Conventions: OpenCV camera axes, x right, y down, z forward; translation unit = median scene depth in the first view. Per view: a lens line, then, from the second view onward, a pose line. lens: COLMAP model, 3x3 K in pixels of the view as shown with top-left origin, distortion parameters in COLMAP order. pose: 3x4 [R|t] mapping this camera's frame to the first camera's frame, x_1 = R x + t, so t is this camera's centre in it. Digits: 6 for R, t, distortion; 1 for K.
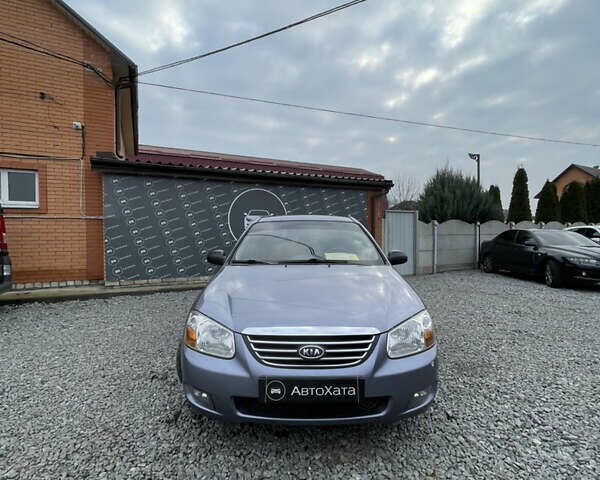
lens RADIAL K [[327.0, 0, 303.8], [0, 327.0, 234.7], [0, 0, 1]] dist [0.000640, 0.001630]
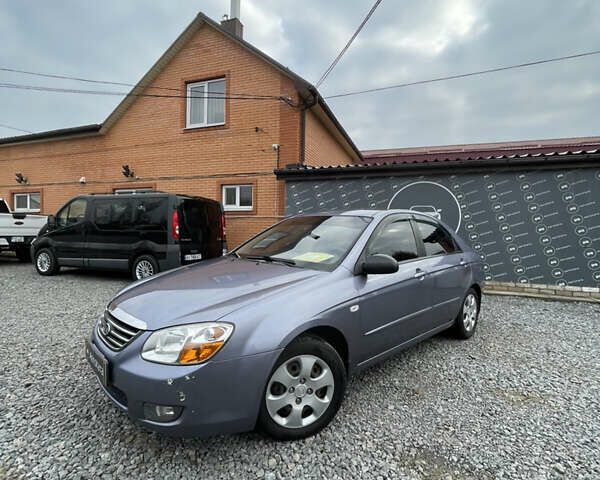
lens RADIAL K [[327.0, 0, 303.8], [0, 327.0, 234.7], [0, 0, 1]] dist [0.000640, 0.001630]
pose [[0.689666, 0.025811, -0.723667, 0.291016], [-0.022925, 0.999642, 0.013806, -0.001559], [0.723764, 0.007069, 0.690011, 0.154850]]
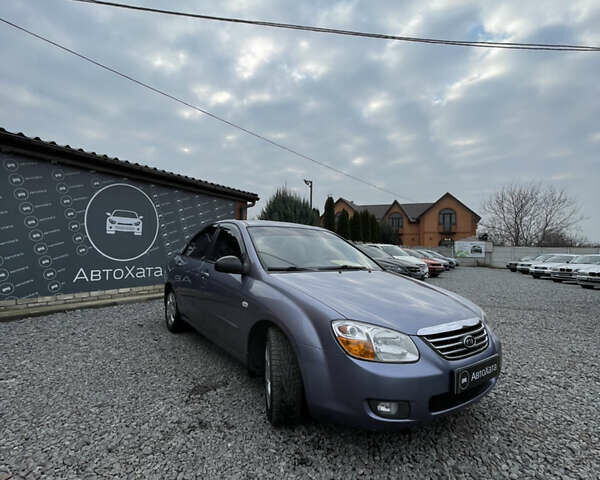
lens RADIAL K [[327.0, 0, 303.8], [0, 327.0, 234.7], [0, 0, 1]] dist [0.000640, 0.001630]
pose [[0.808850, 0.050611, 0.585833, -0.257411], [-0.027689, 0.998462, -0.048029, 0.011172], [-0.587363, 0.022627, 0.809007, 0.088356]]
